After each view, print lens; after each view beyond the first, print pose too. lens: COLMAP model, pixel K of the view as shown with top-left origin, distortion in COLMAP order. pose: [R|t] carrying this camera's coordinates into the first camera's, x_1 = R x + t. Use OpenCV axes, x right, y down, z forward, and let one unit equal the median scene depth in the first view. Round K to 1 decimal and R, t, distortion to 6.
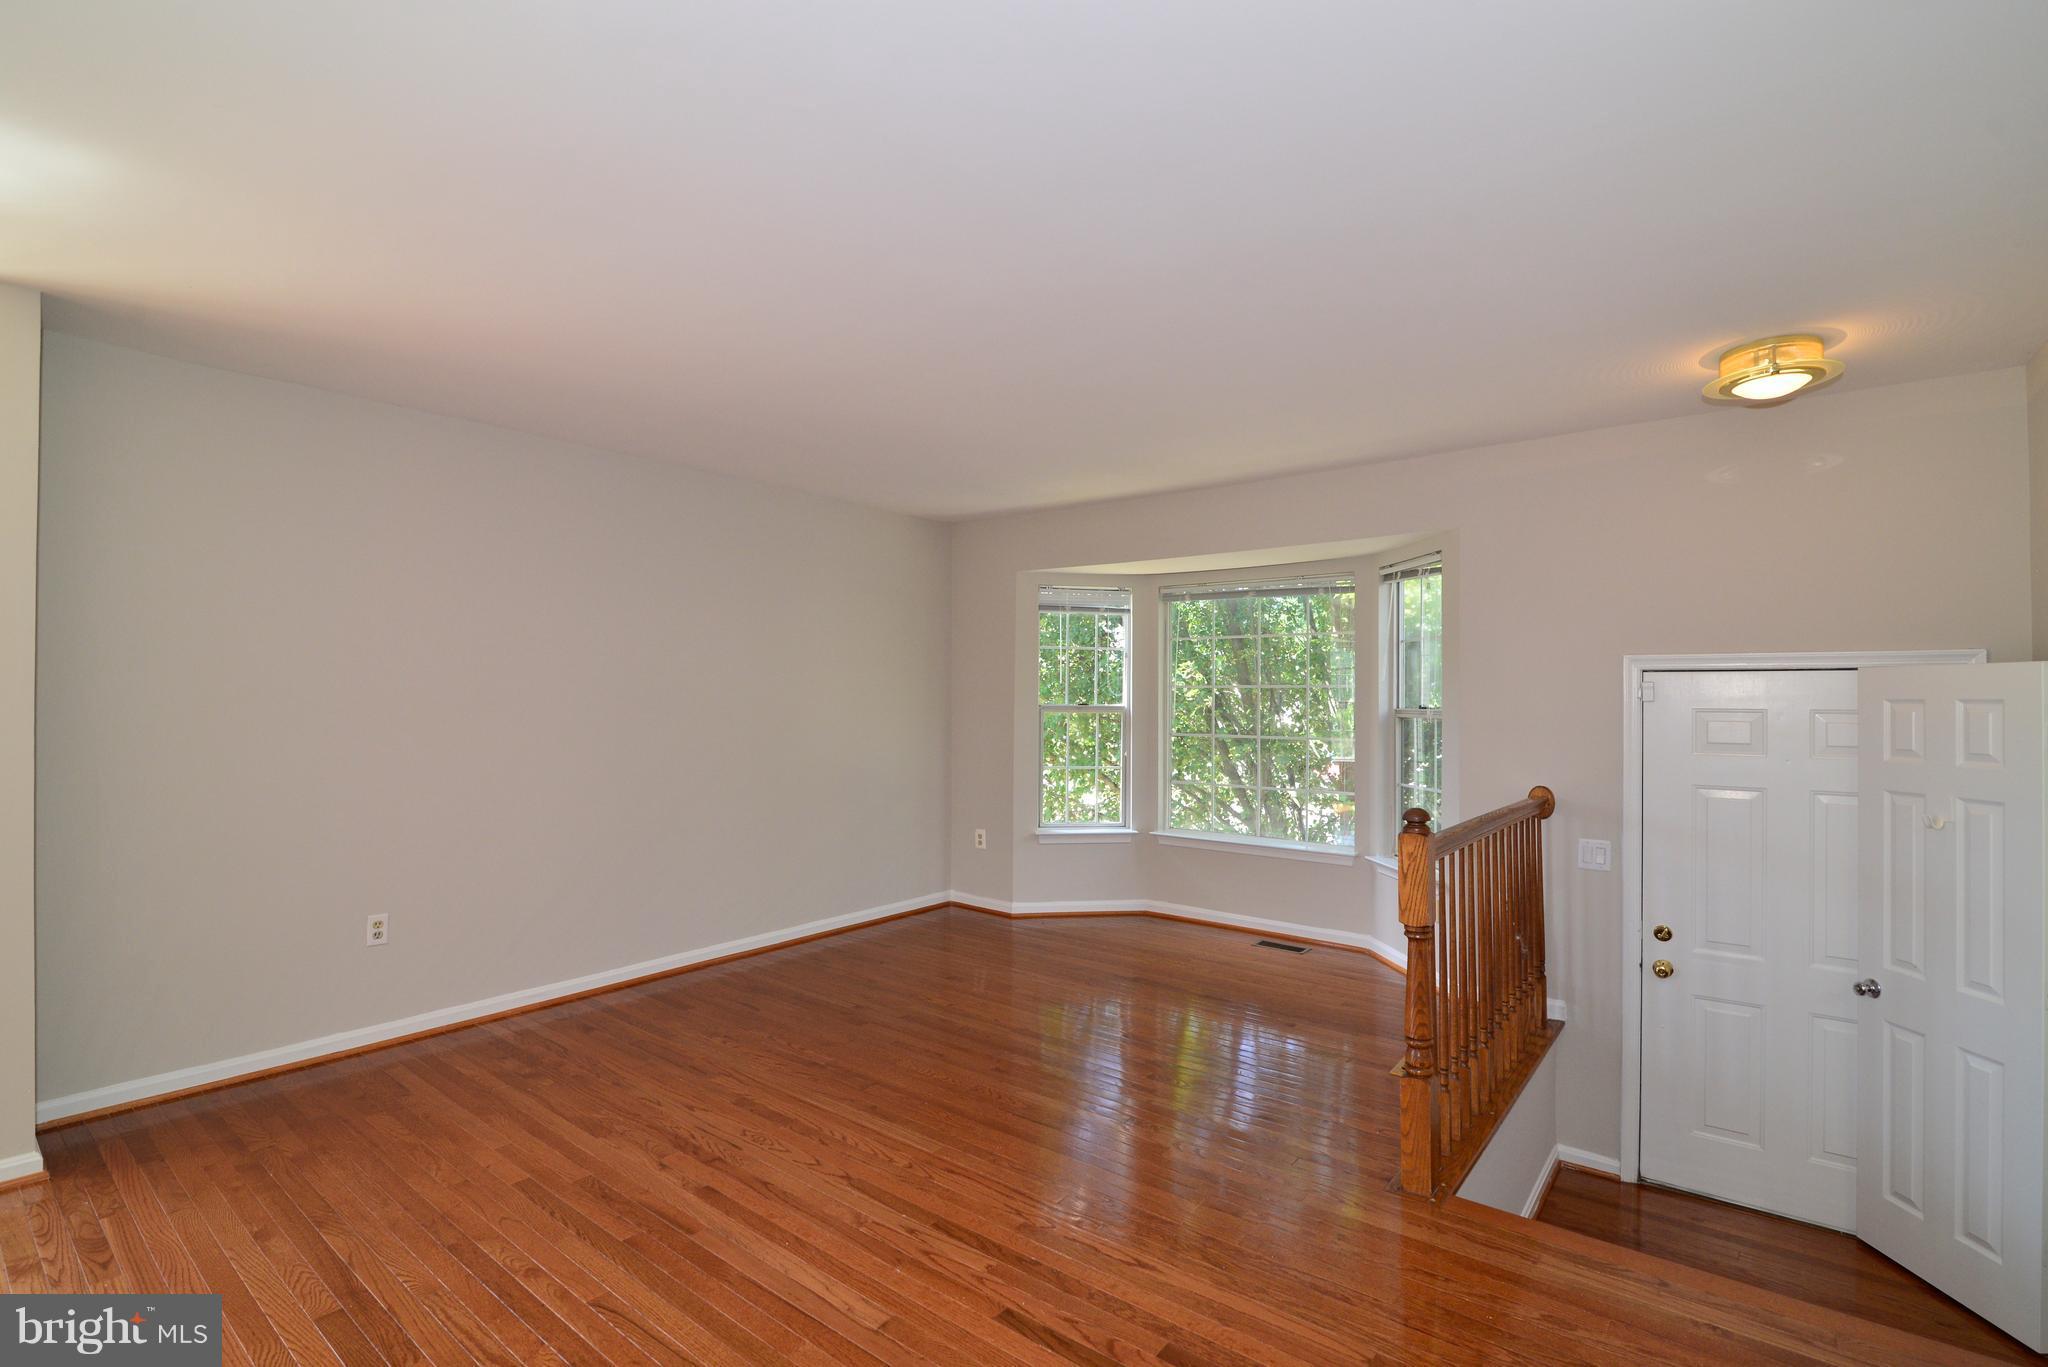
lens RADIAL K [[934.2, 0, 1020.6], [0, 934.2, 692.4], [0, 0, 1]] dist [-0.021308, 0.000846]
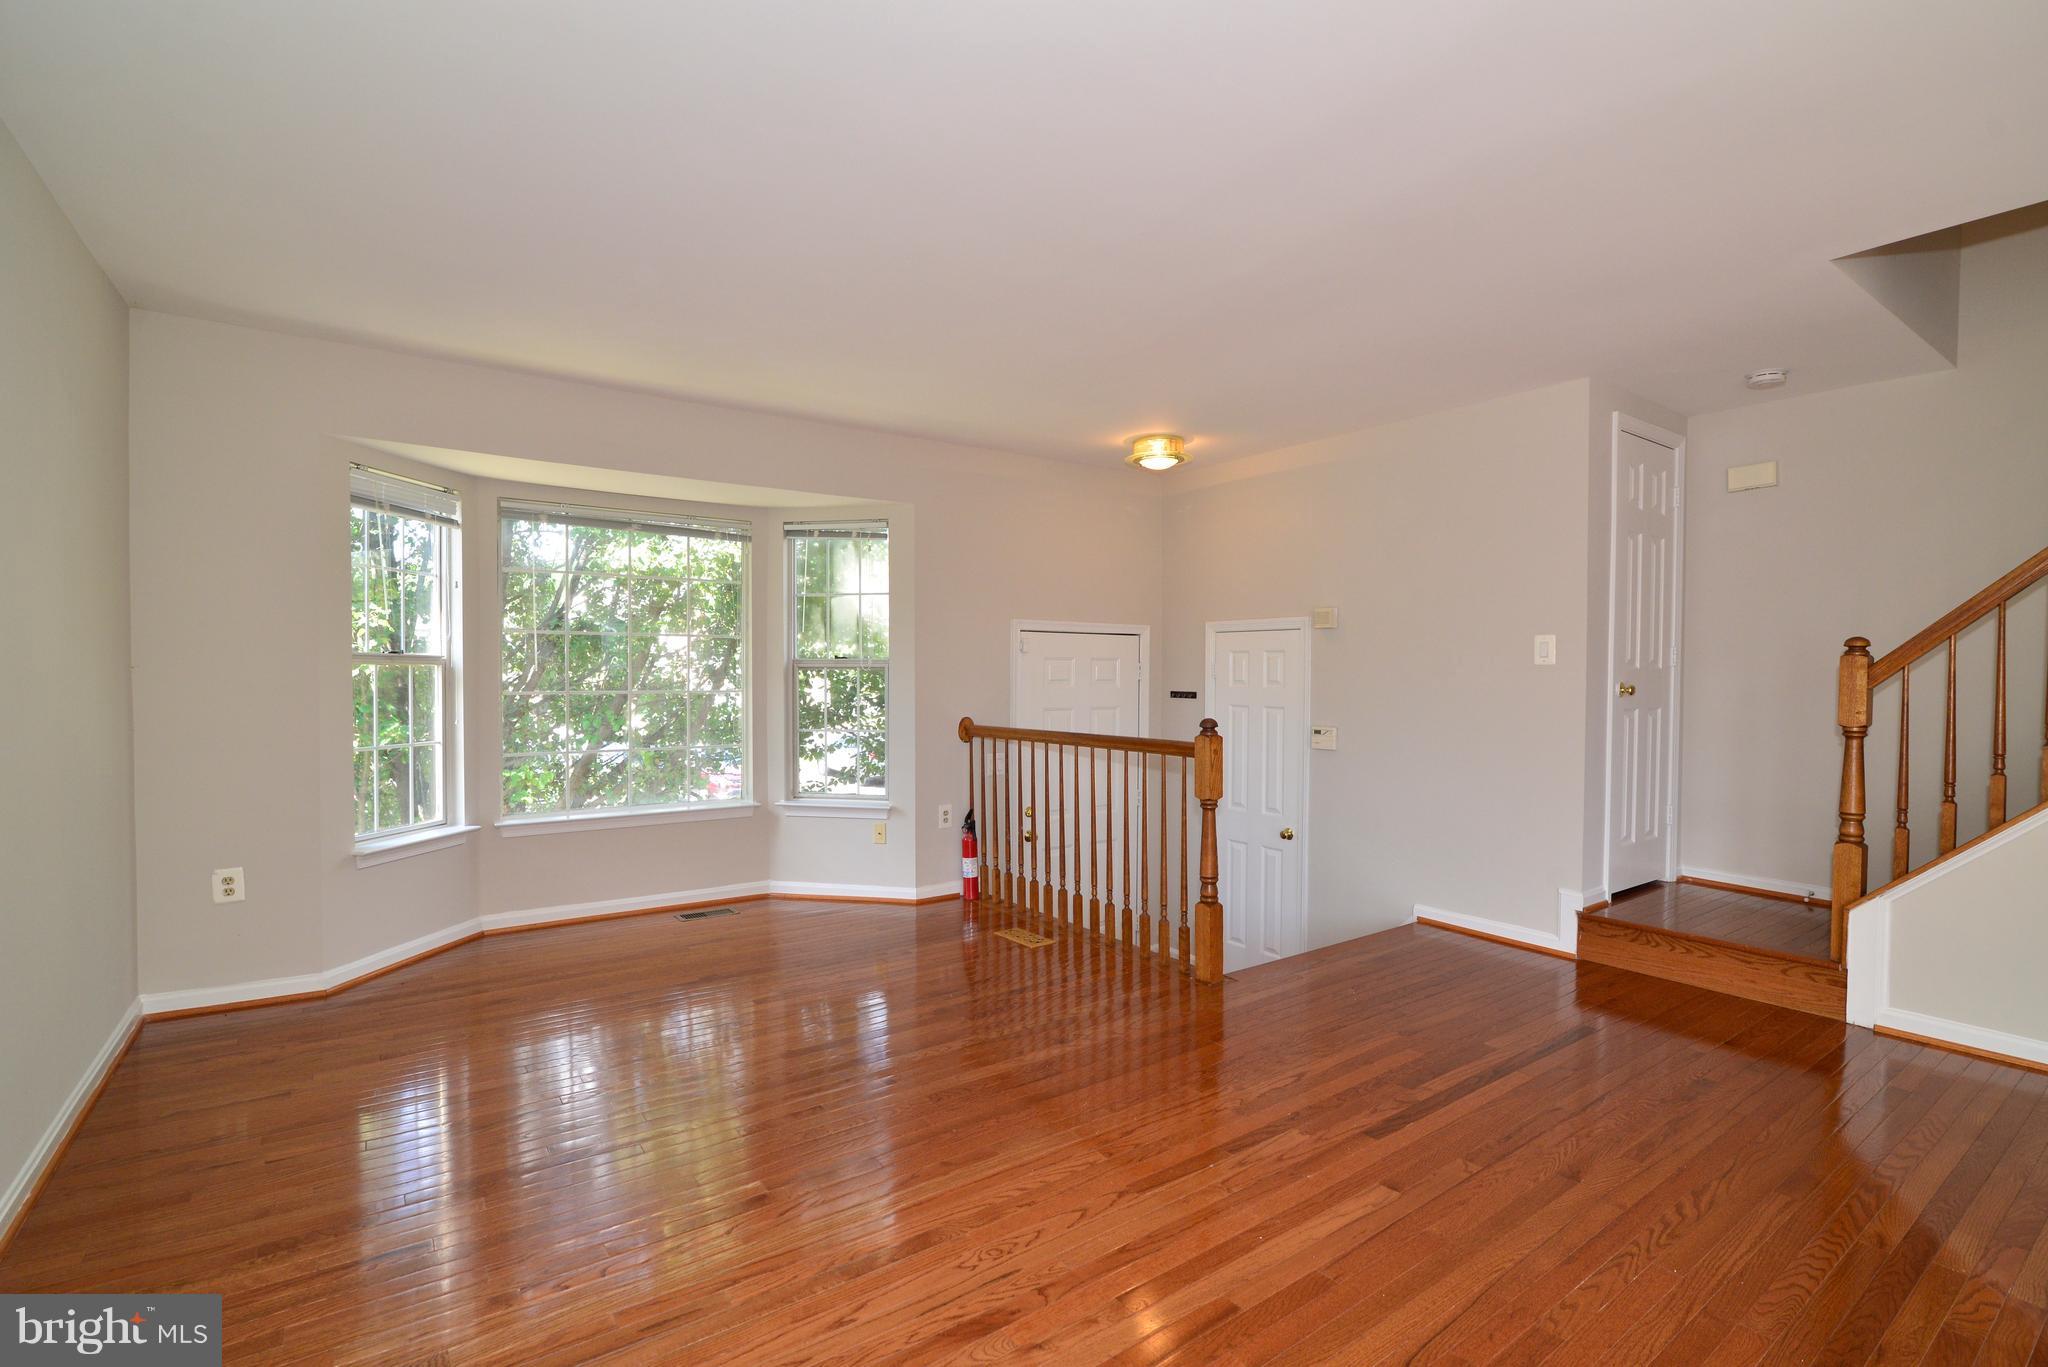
lens RADIAL K [[934.2, 0, 1023.7], [0, 934.2, 676.0], [0, 0, 1]] dist [-0.021308, 0.000846]
pose [[0.273007, -0.007101, 0.961986, -0.709152], [-0.009550, 0.999903, 0.010091, 0.030385], [-0.961965, -0.011942, 0.272913, 0.598186]]
